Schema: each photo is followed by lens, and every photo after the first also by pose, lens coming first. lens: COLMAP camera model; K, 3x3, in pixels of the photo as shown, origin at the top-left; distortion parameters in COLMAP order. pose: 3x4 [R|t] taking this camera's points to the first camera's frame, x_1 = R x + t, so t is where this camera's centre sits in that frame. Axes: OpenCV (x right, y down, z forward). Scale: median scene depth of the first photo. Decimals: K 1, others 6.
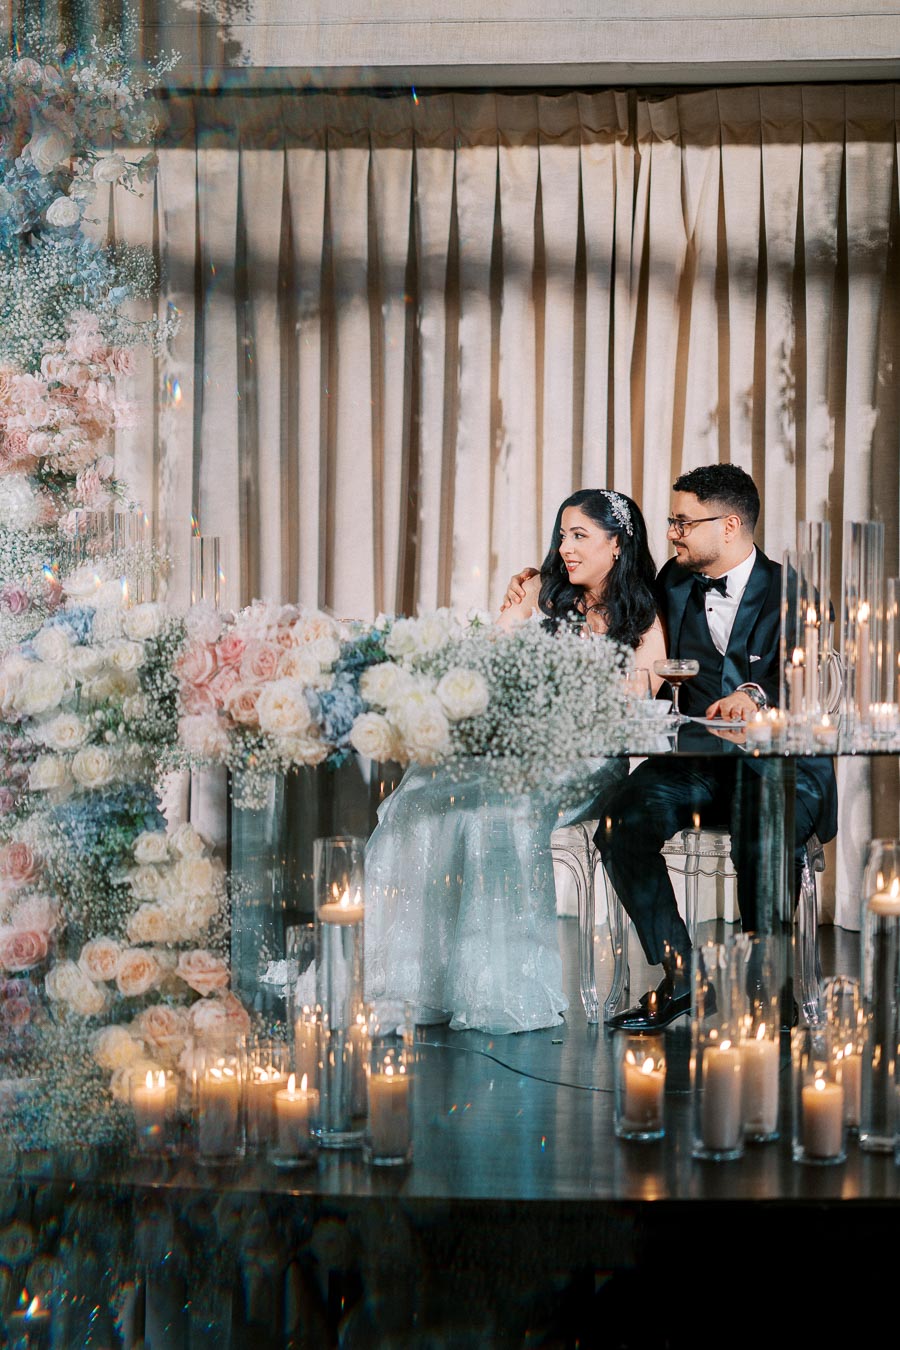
lens RADIAL K [[3357.6, 0, 421.8], [0, 3357.6, 651.1], [0, 0, 1]] dist [0.119966, 0.000000]
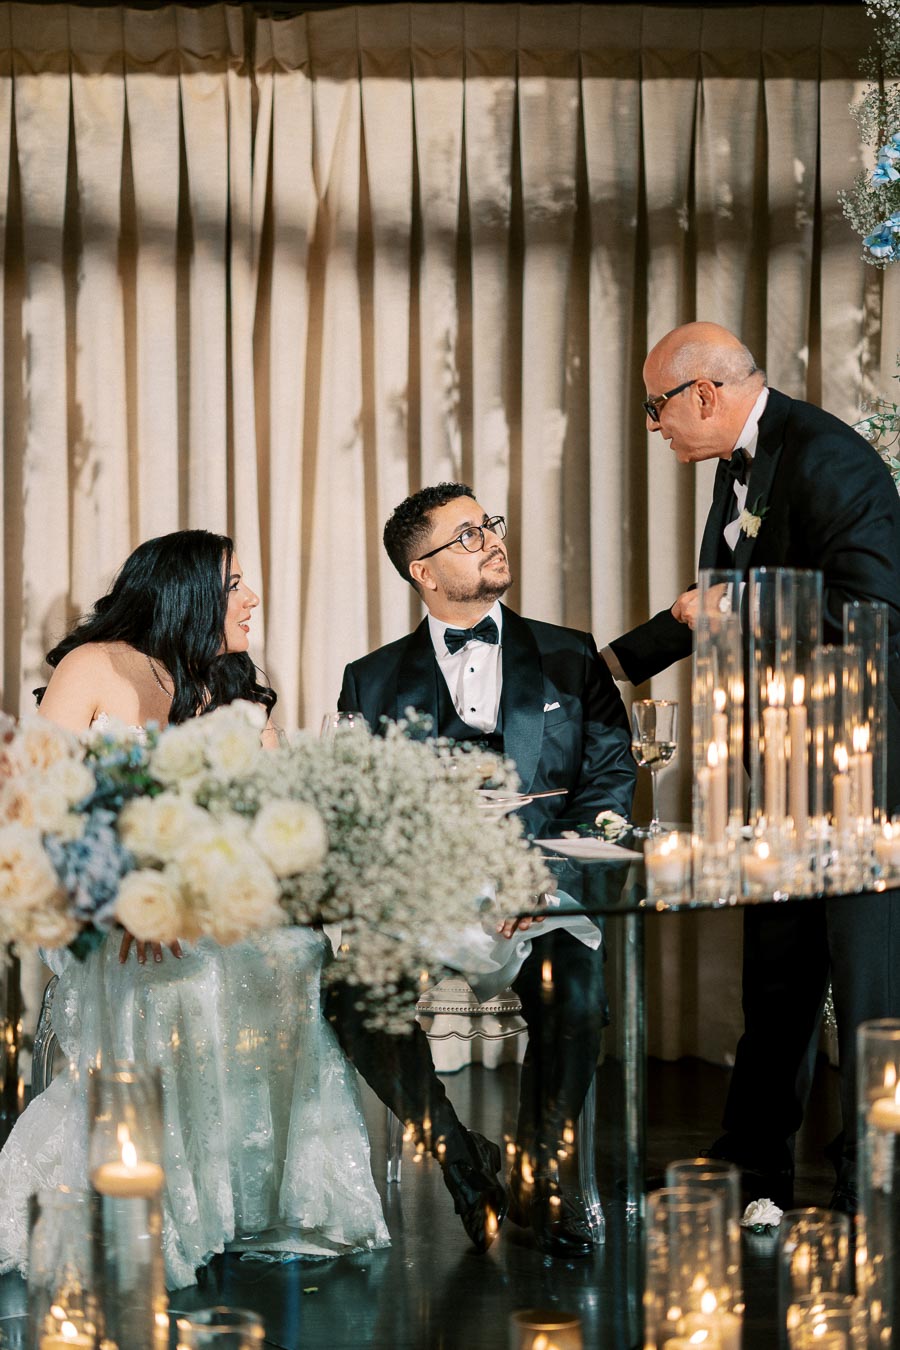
lens RADIAL K [[3357.6, 0, 480.2], [0, 3357.6, 639.2], [0, 0, 1]] dist [0.119966, 0.000000]
pose [[0.966245, -0.025152, 0.256393, -0.088679], [0.026195, 0.999657, -0.000652, -0.018755], [-0.256288, 0.007346, 0.966572, 0.238494]]
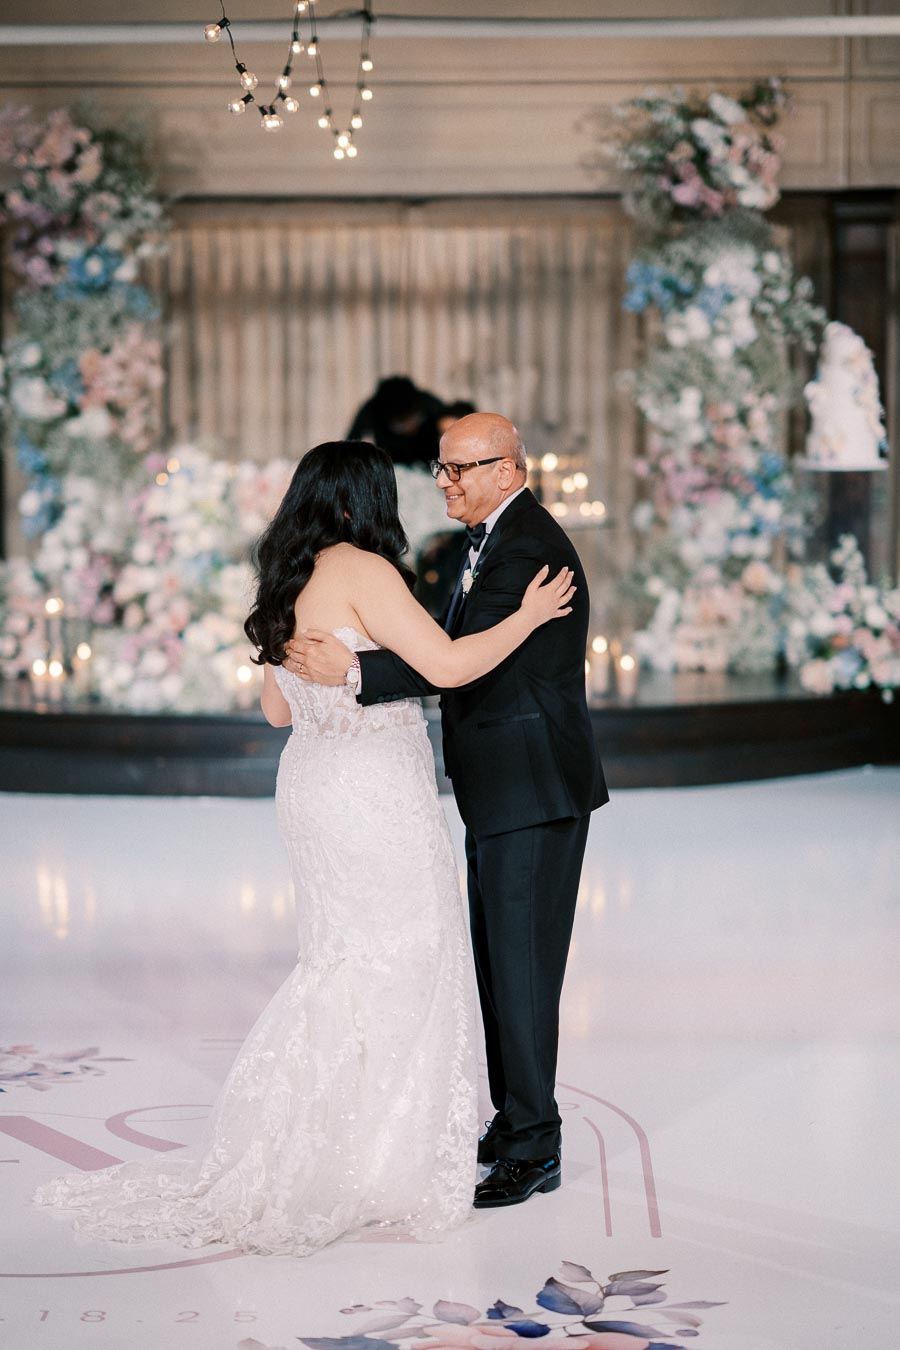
lens RADIAL K [[3357.6, 0, 463.8], [0, 3357.6, 675.2], [0, 0, 1]] dist [0.119966, 0.000000]
pose [[0.989322, -0.025334, 0.143527, -0.178378], [0.022863, 0.999561, 0.018844, 0.062287], [-0.143941, -0.015362, 0.989467, -0.850338]]
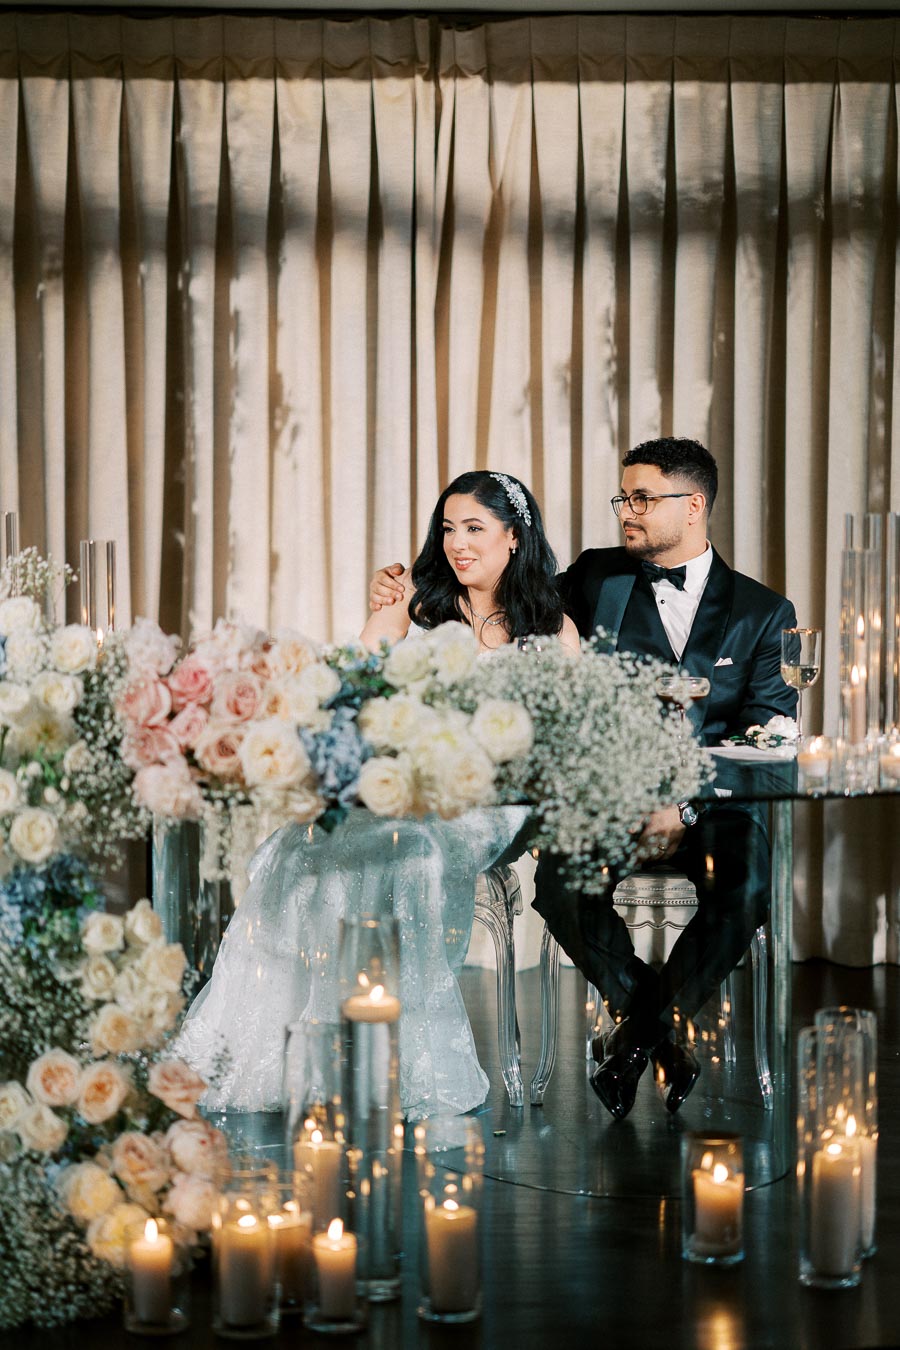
lens RADIAL K [[3357.6, 0, 473.0], [0, 3357.6, 671.8], [0, 0, 1]] dist [0.119966, 0.000000]
pose [[0.974073, -0.022074, 0.225153, -0.127458], [0.019437, 0.999714, 0.013920, -0.009496], [-0.225396, -0.009183, 0.974224, 0.149213]]
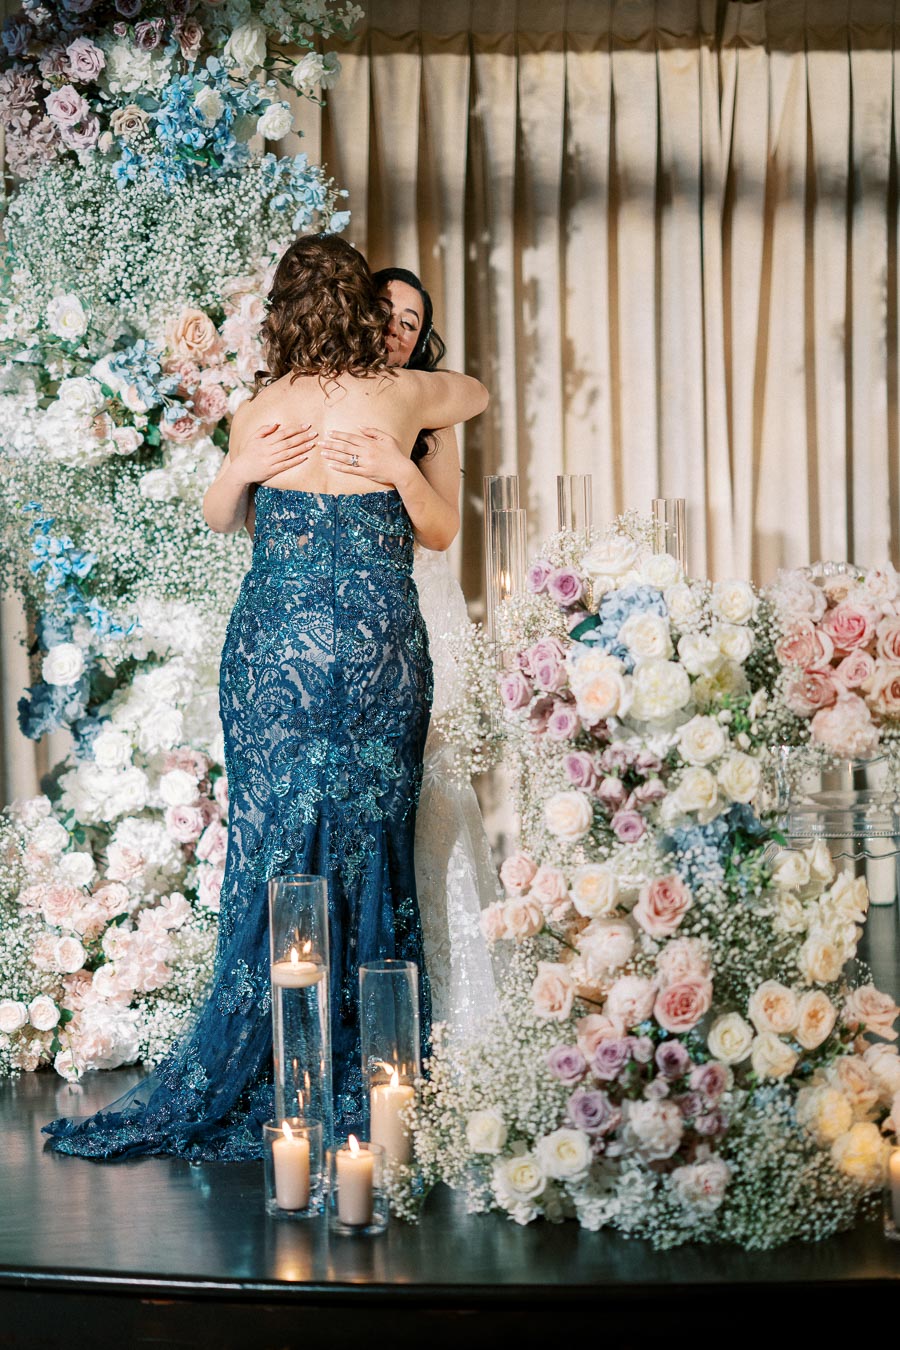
lens RADIAL K [[3357.6, 0, 464.5], [0, 3357.6, 686.1], [0, 0, 1]] dist [0.119966, 0.000000]
pose [[0.934016, -0.060774, 0.352023, -0.329216], [0.053062, 0.998094, 0.031524, -0.013133], [-0.353267, -0.010765, 0.935460, 0.180603]]
